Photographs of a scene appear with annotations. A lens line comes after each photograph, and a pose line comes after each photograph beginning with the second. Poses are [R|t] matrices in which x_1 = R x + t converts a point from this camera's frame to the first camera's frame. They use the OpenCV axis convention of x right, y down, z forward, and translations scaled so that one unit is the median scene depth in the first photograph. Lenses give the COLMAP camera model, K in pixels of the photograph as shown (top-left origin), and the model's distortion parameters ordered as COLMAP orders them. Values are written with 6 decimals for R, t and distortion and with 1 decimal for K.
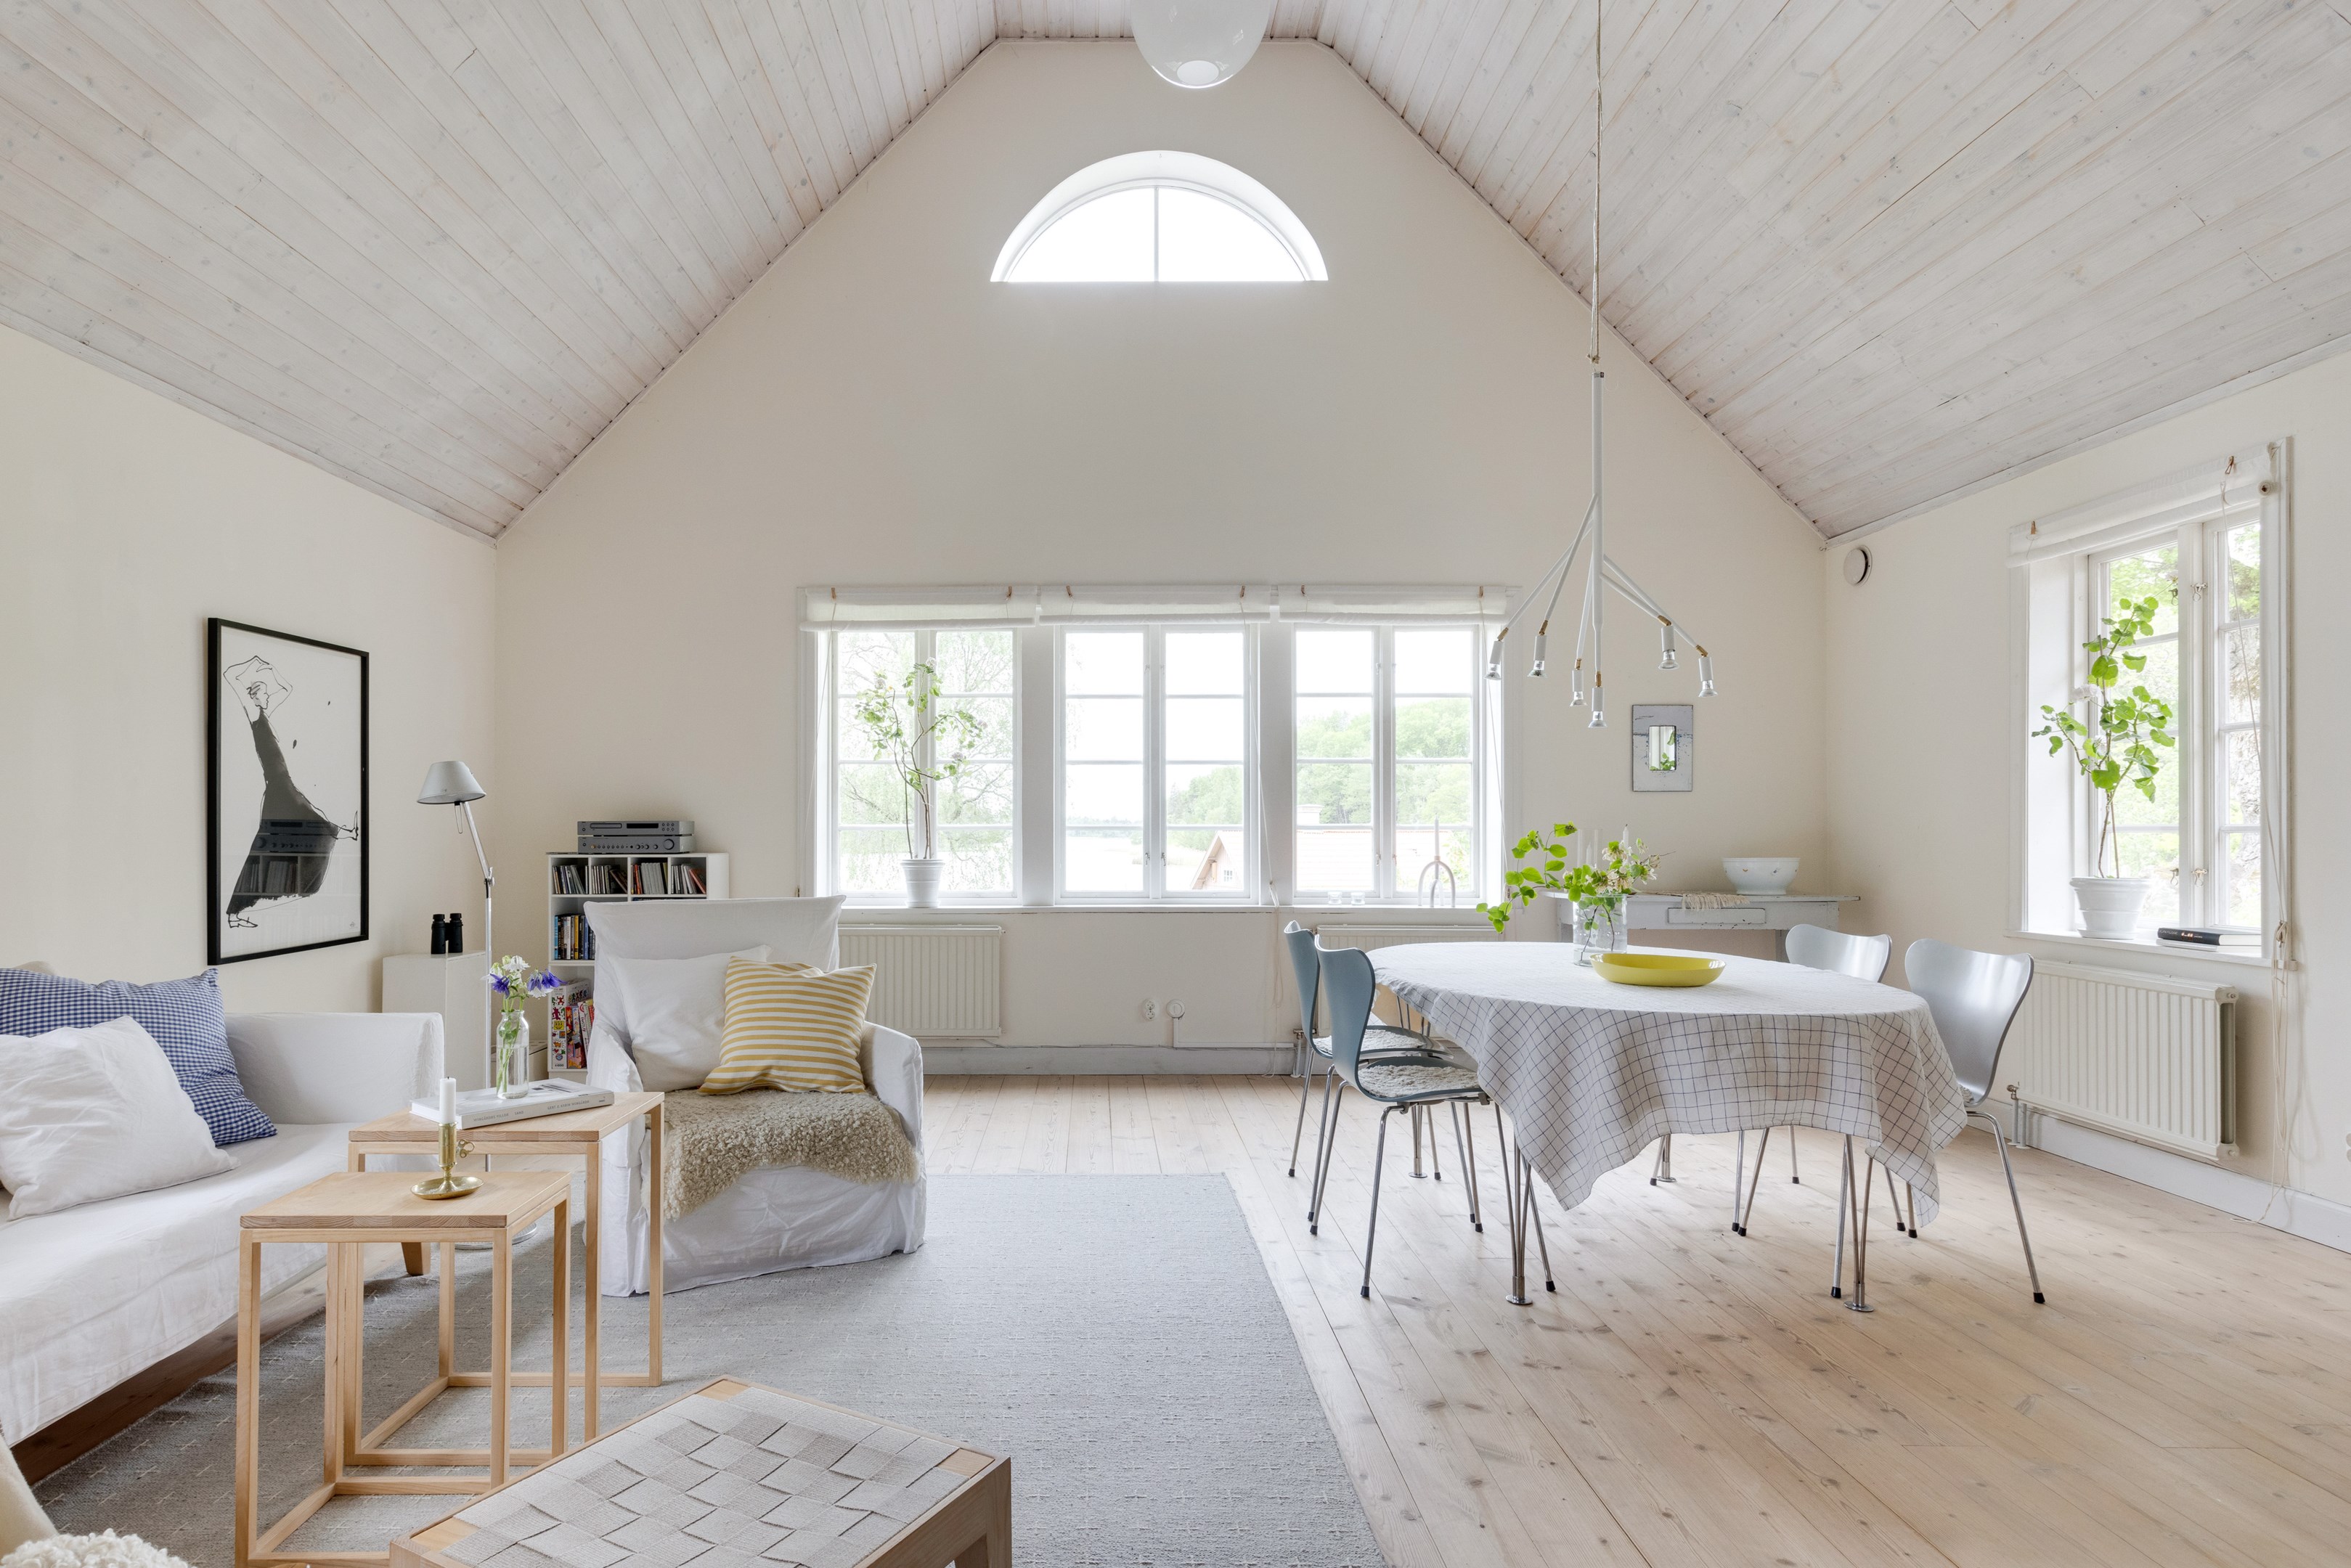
lens RADIAL K [[1266.9, 0, 1078.1], [0, 1266.9, 818.7], [0, 0, 1]] dist [0.012113, -0.000797]
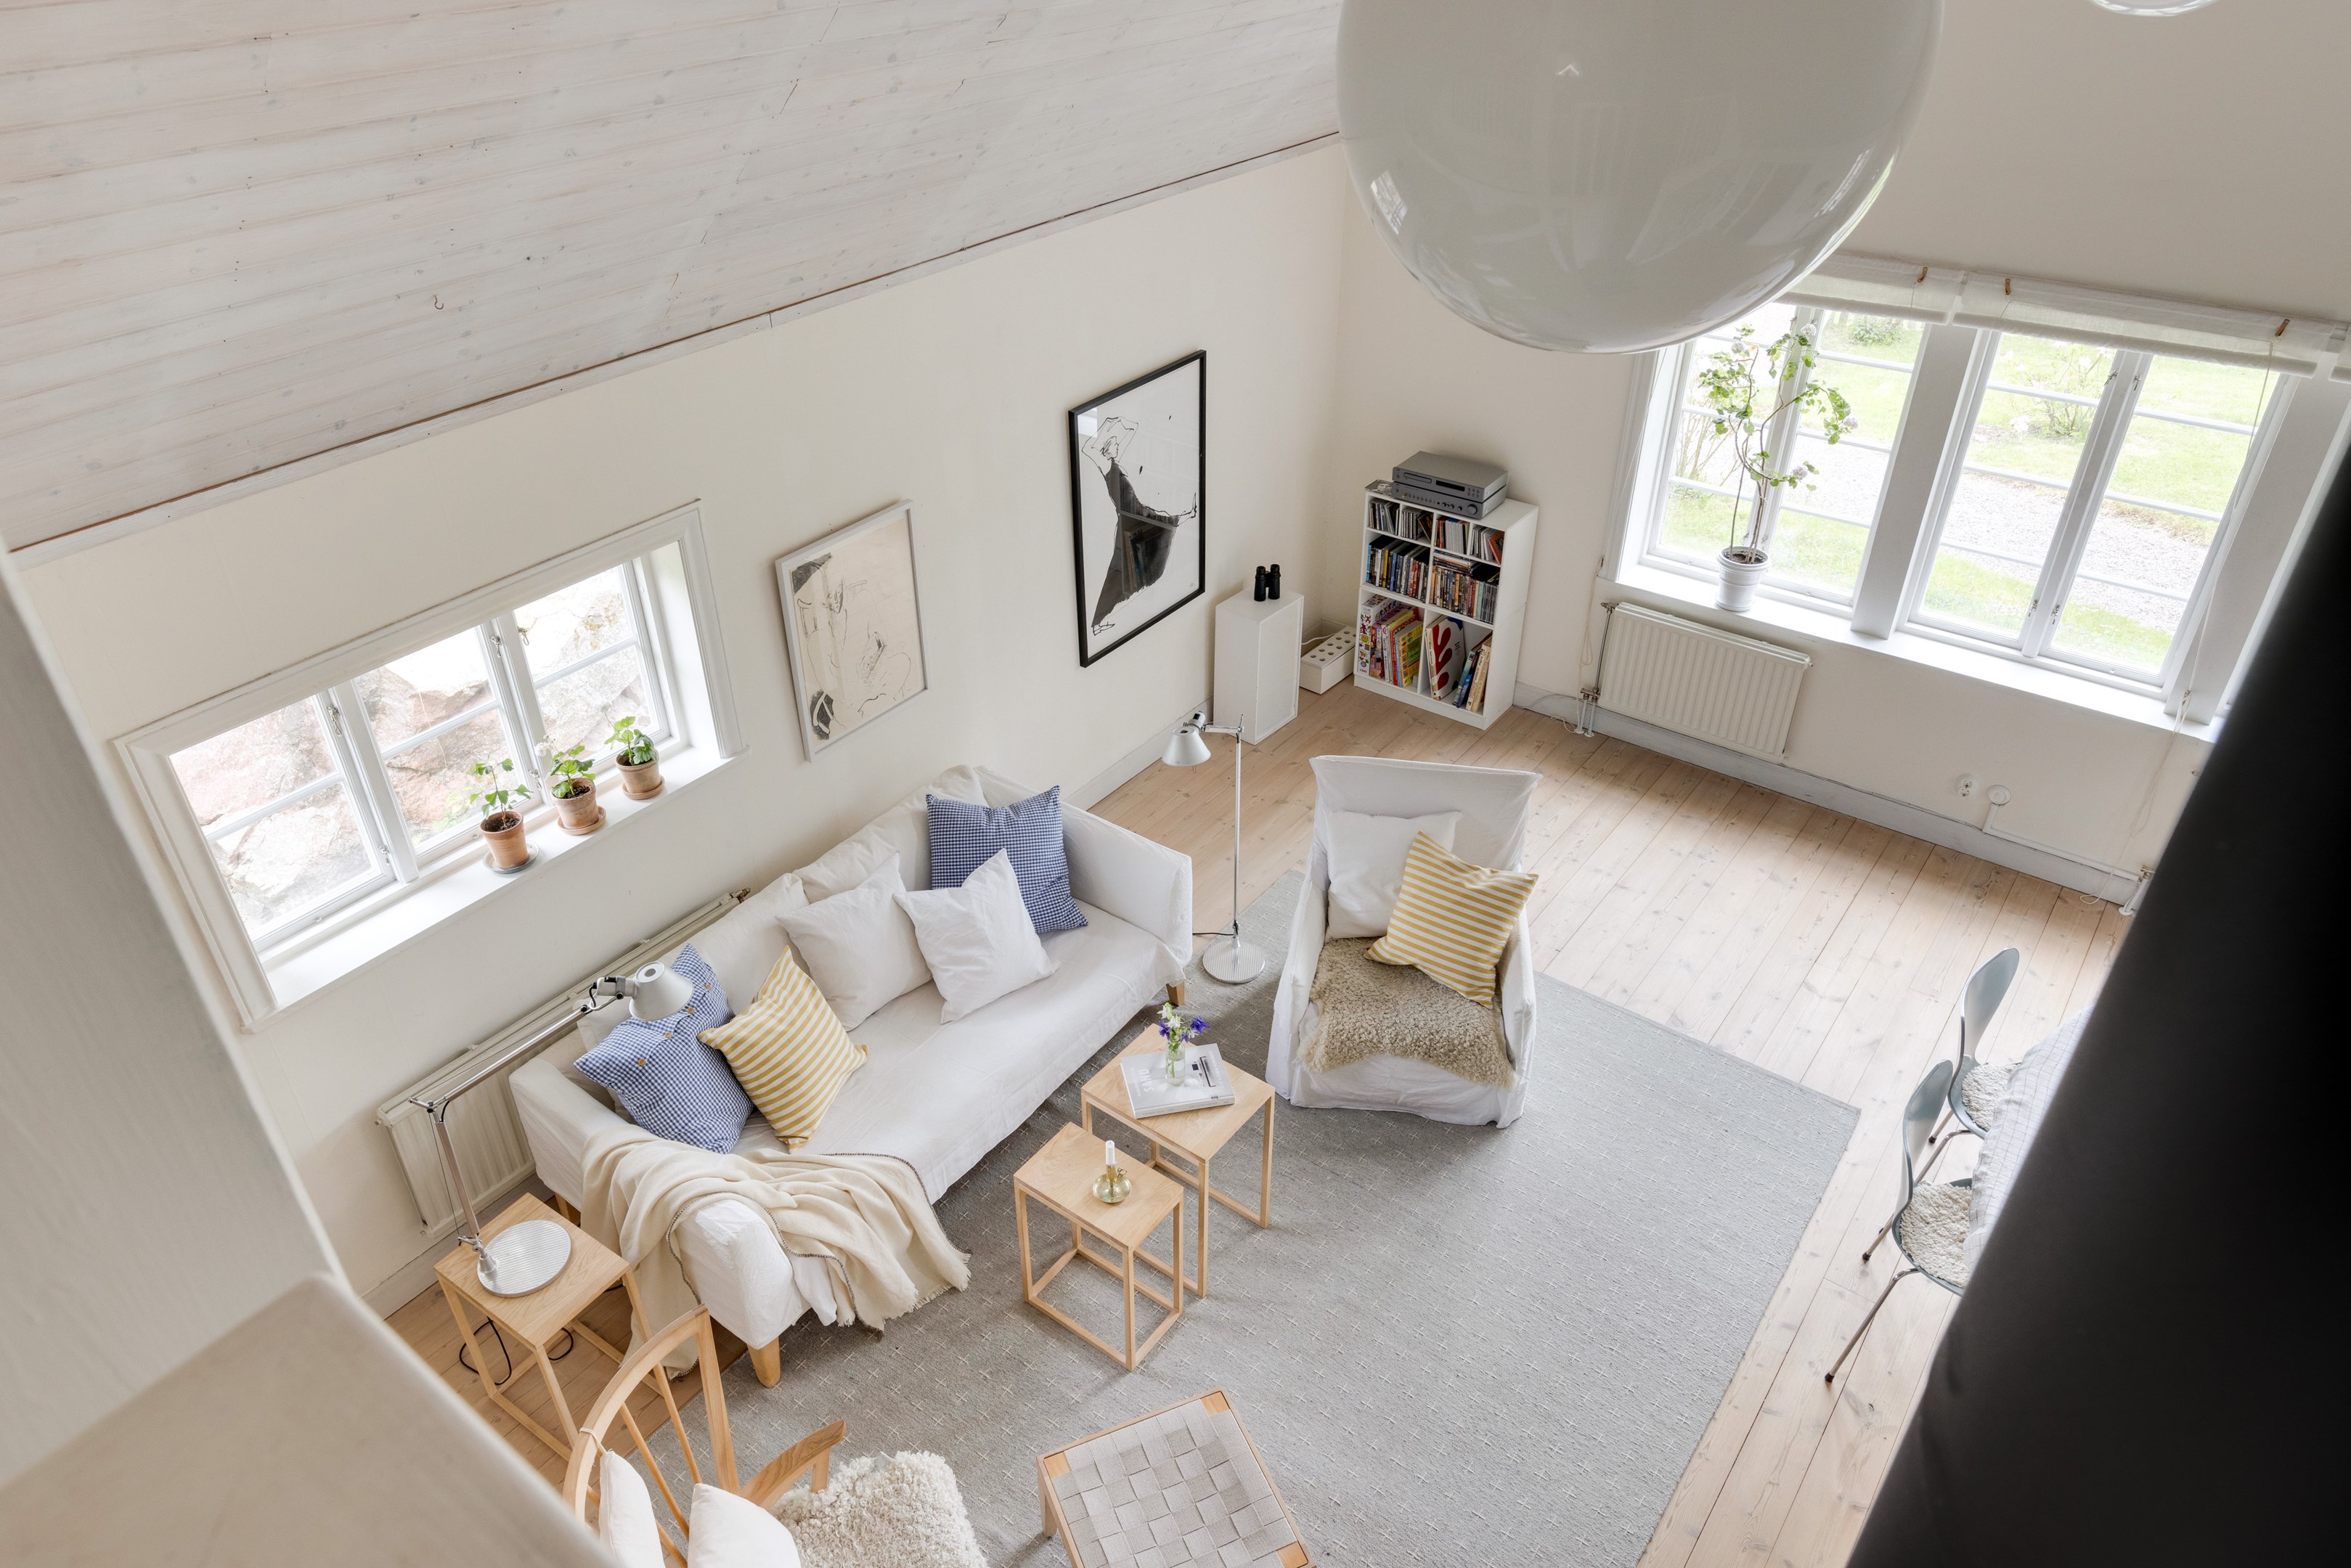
lens RADIAL K [[1491.1, 0, 1135.6], [0, 1491.1, 737.3], [0, 0, 1]] dist [0.000832, -0.000076]
pose [[0.791702, 0.312049, -0.525198, 0.151881], [0.021500, 0.844937, 0.534433, -0.506762], [0.610529, -0.434403, 0.662230, -0.012157]]
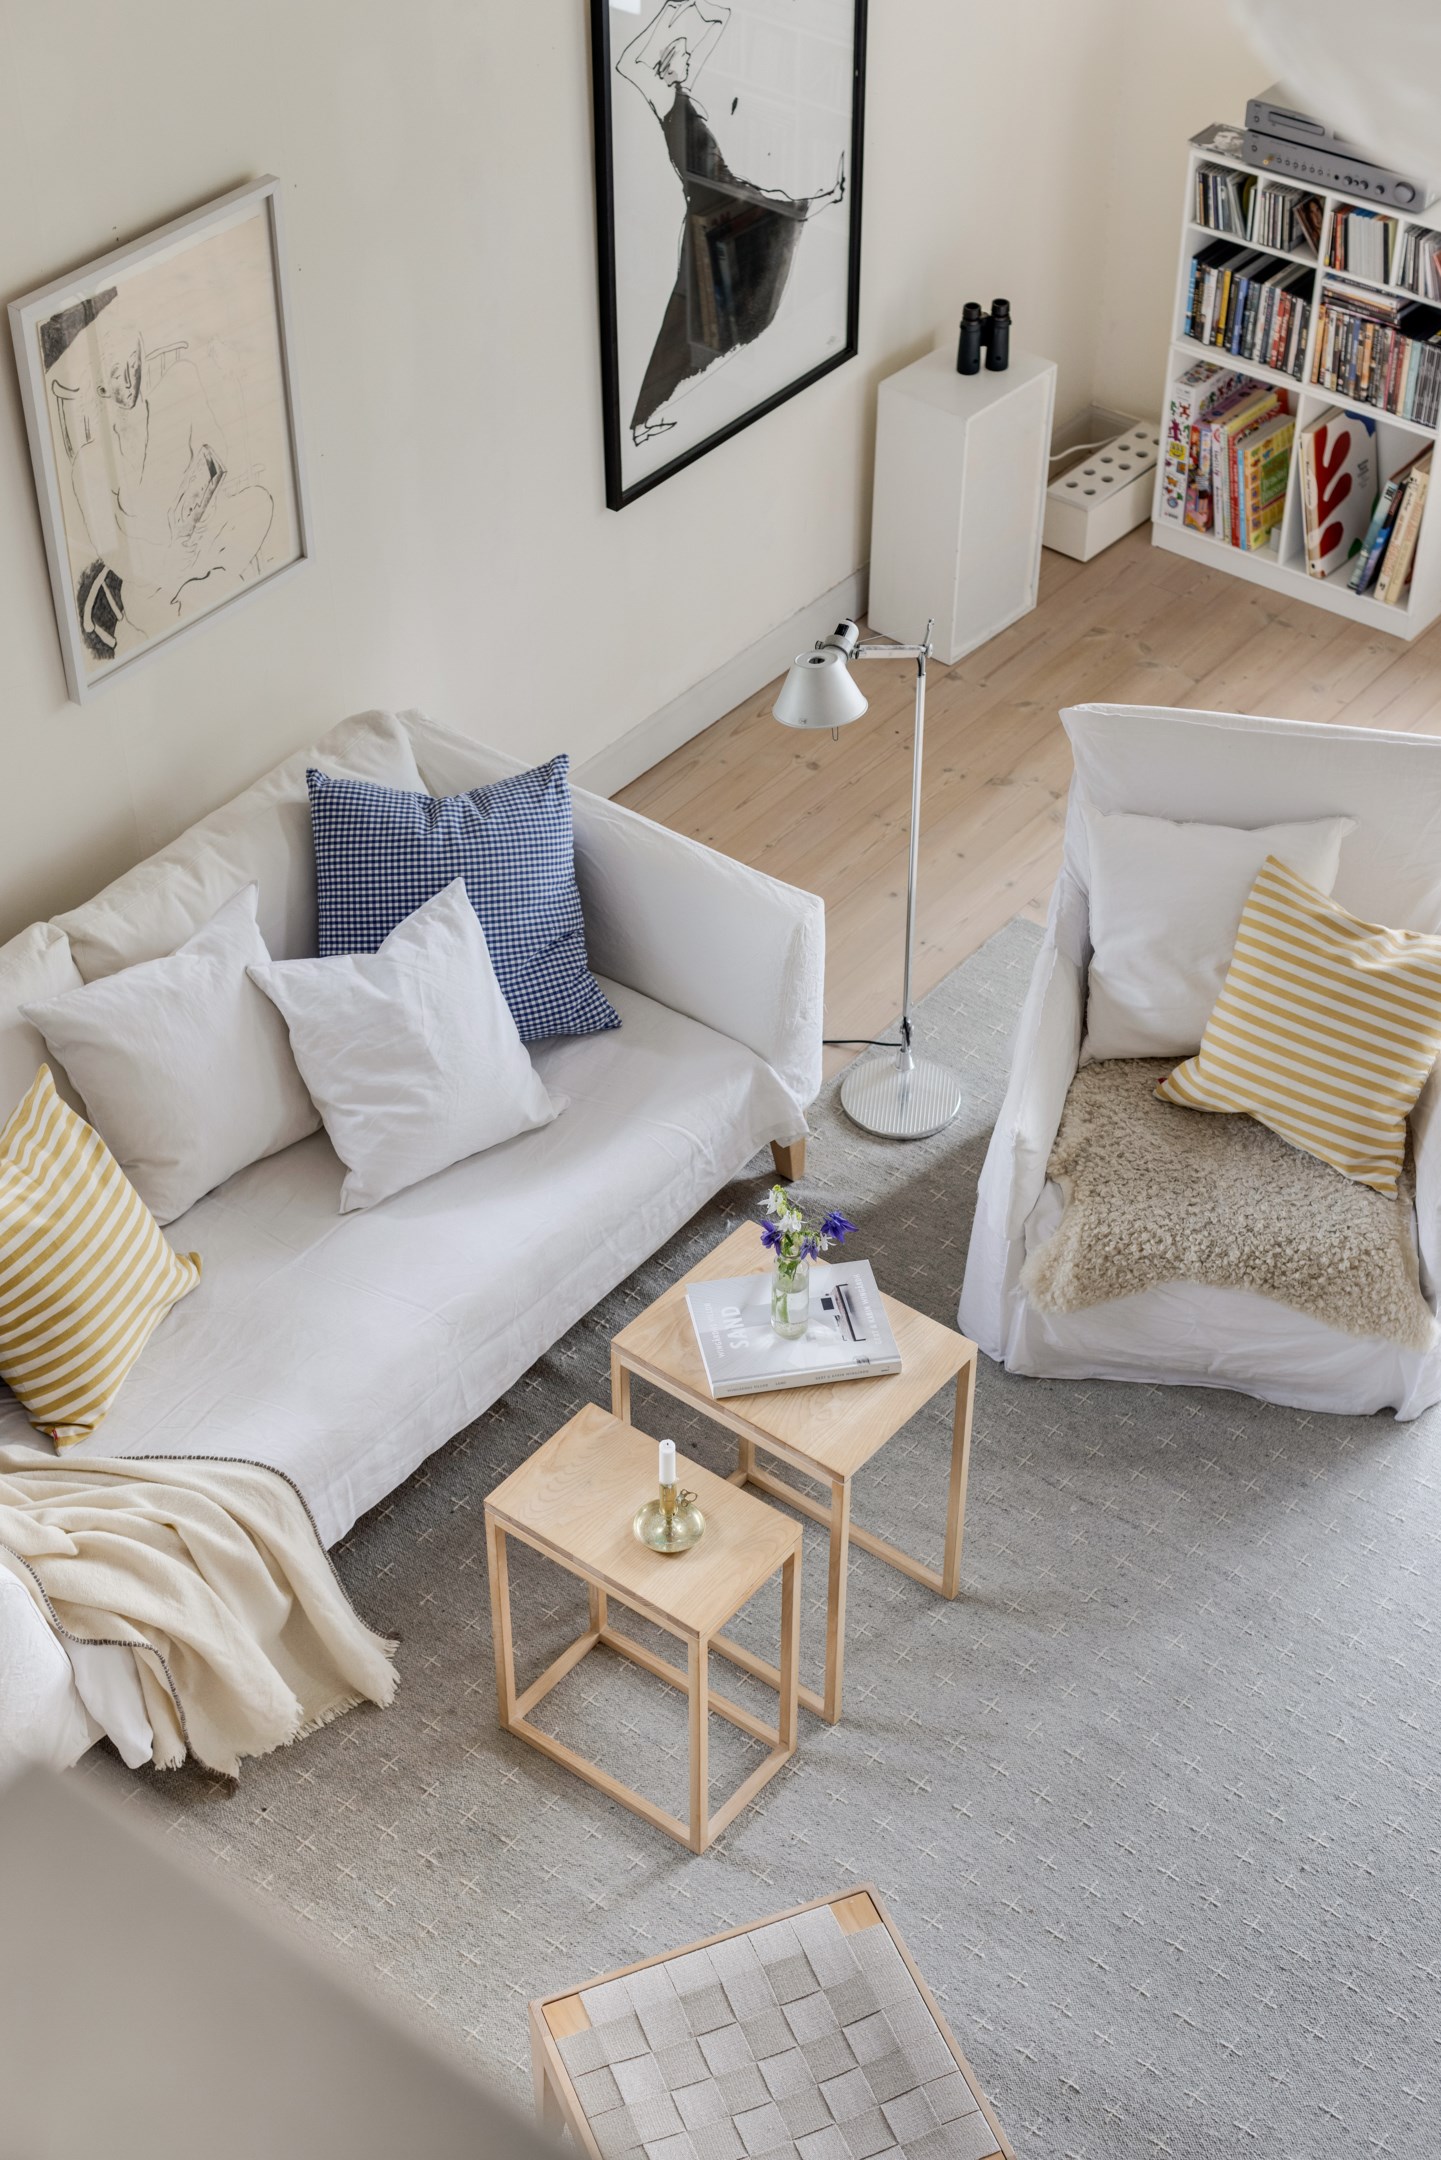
lens RADIAL K [[3064.8, 0, 719.1], [0, 3064.8, 1011.7], [0, 0, 1]] dist [0.031703, -0.016831]
pose [[0.791269, 0.389418, -0.471431, 0.165708], [0.005576, 0.766354, 0.642394, -0.552873], [0.611443, -0.510935, 0.604221, -0.042448]]
